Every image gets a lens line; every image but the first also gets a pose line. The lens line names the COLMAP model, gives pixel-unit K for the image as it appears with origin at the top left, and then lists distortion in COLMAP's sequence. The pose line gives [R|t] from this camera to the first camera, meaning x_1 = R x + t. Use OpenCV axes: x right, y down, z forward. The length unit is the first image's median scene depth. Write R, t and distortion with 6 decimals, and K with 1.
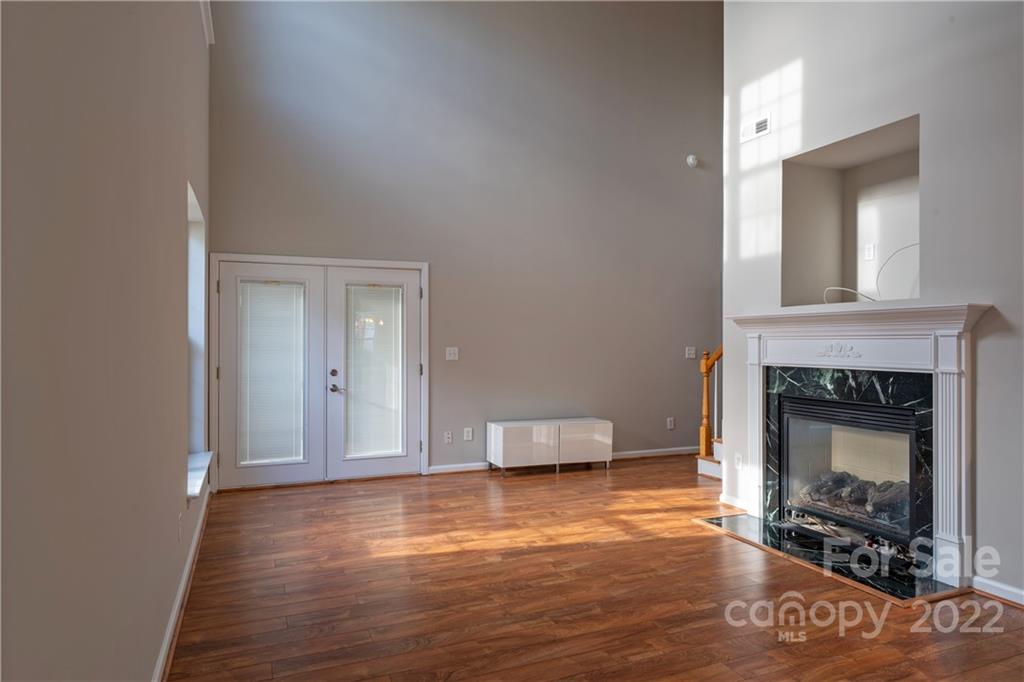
lens RADIAL K [[626.7, 0, 505.8], [0, 626.7, 343.7], [0, 0, 1]] dist [-0.003597, -0.001956]
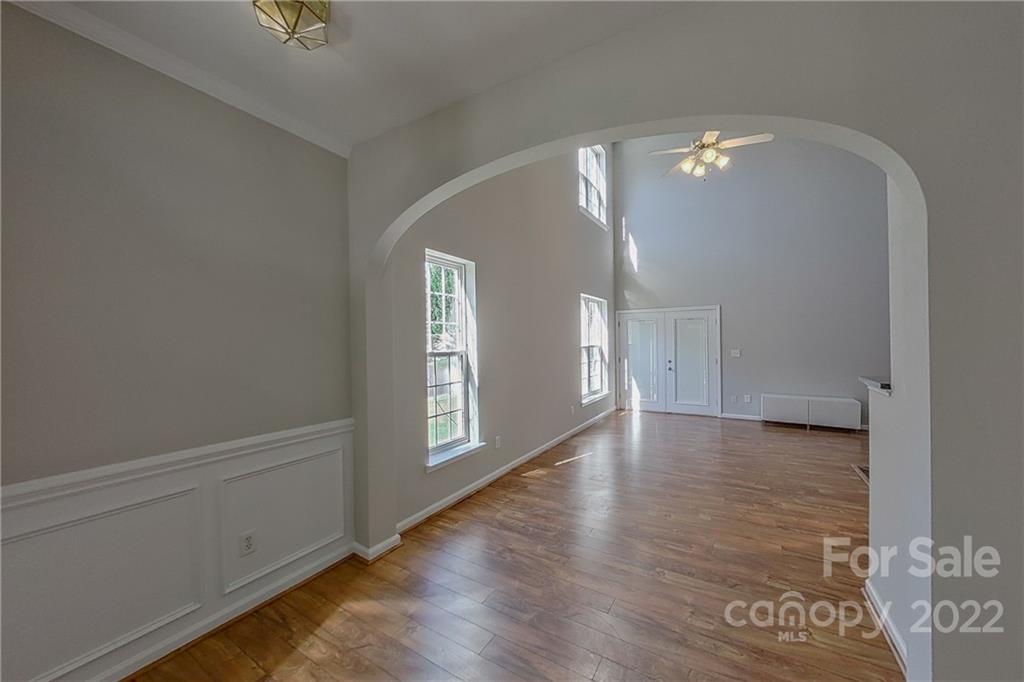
lens RADIAL K [[374.5, 0, 515.9], [0, 374.5, 344.0], [0, 0, 1]] dist [-0.000617, -0.000053]
pose [[0.597967, 0.001083, -0.801520, 0.602795], [0.006922, 0.999955, 0.006515, -0.035315], [0.801490, -0.009444, 0.597933, -0.246076]]
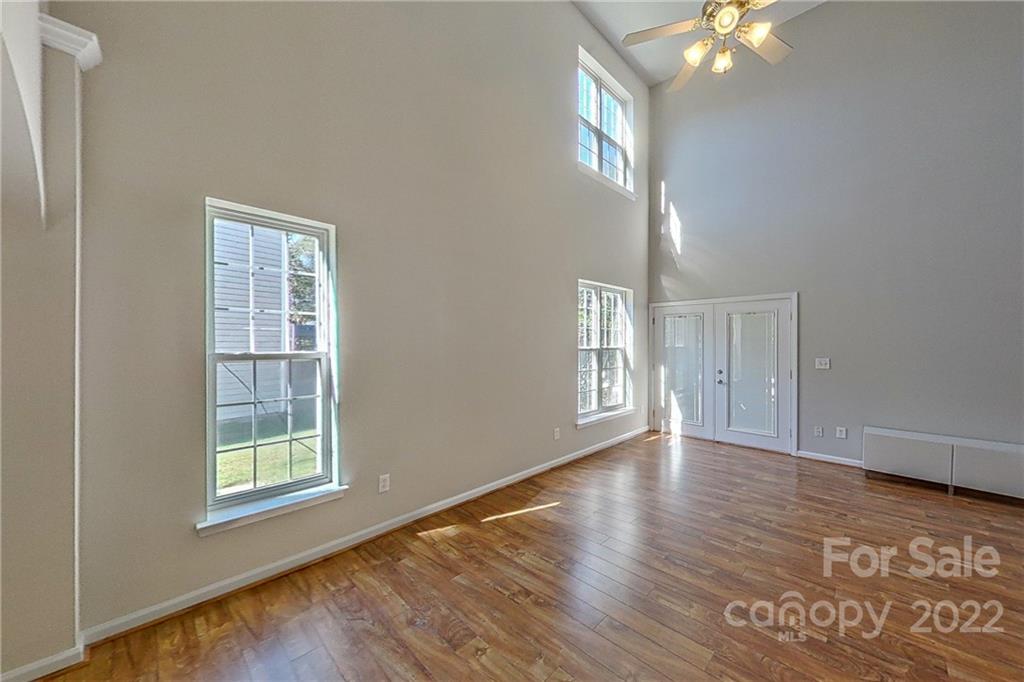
lens RADIAL K [[370.6, 0, 514.5], [0, 370.6, 340.3], [0, 0, 1]] dist [-0.001473, -0.000474]
pose [[0.394296, -0.001808, -0.918982, 0.509439], [-0.006481, 0.999968, -0.004747, -0.033179], [0.918961, 0.007827, 0.394271, 0.243676]]
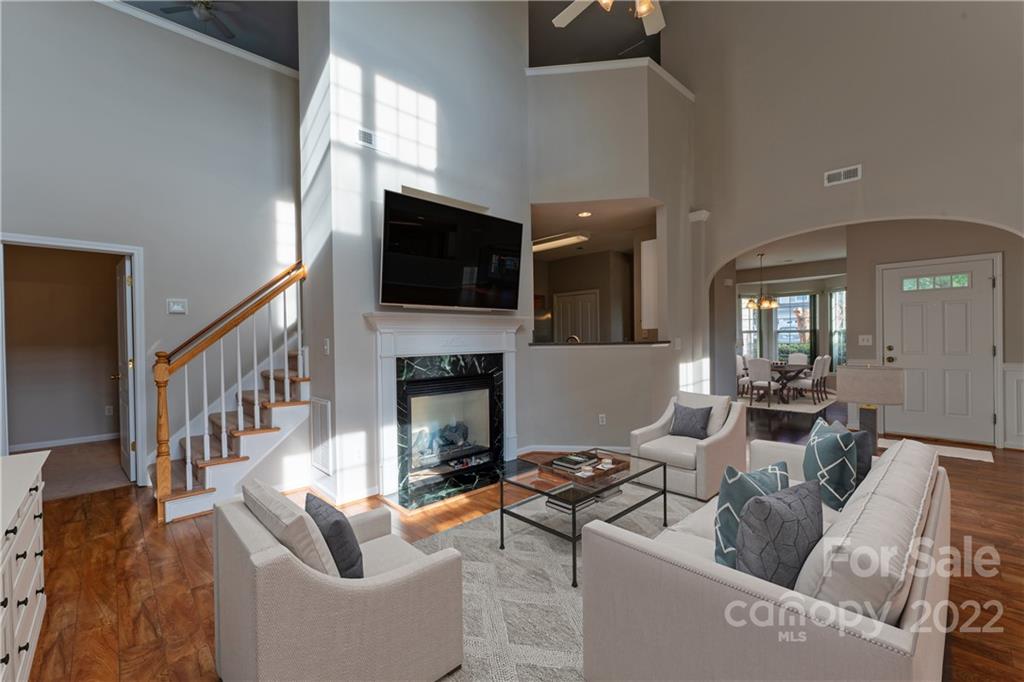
lens RADIAL K [[426.2, 0, 512.0], [0, 426.2, 341.0], [0, 0, 1]] dist [0.001775, 0.000276]
pose [[-0.361555, -0.008306, 0.932314, -0.433487], [0.012660, 0.999824, 0.013817, -0.003939], [-0.932265, 0.016799, -0.361386, 1.197859]]
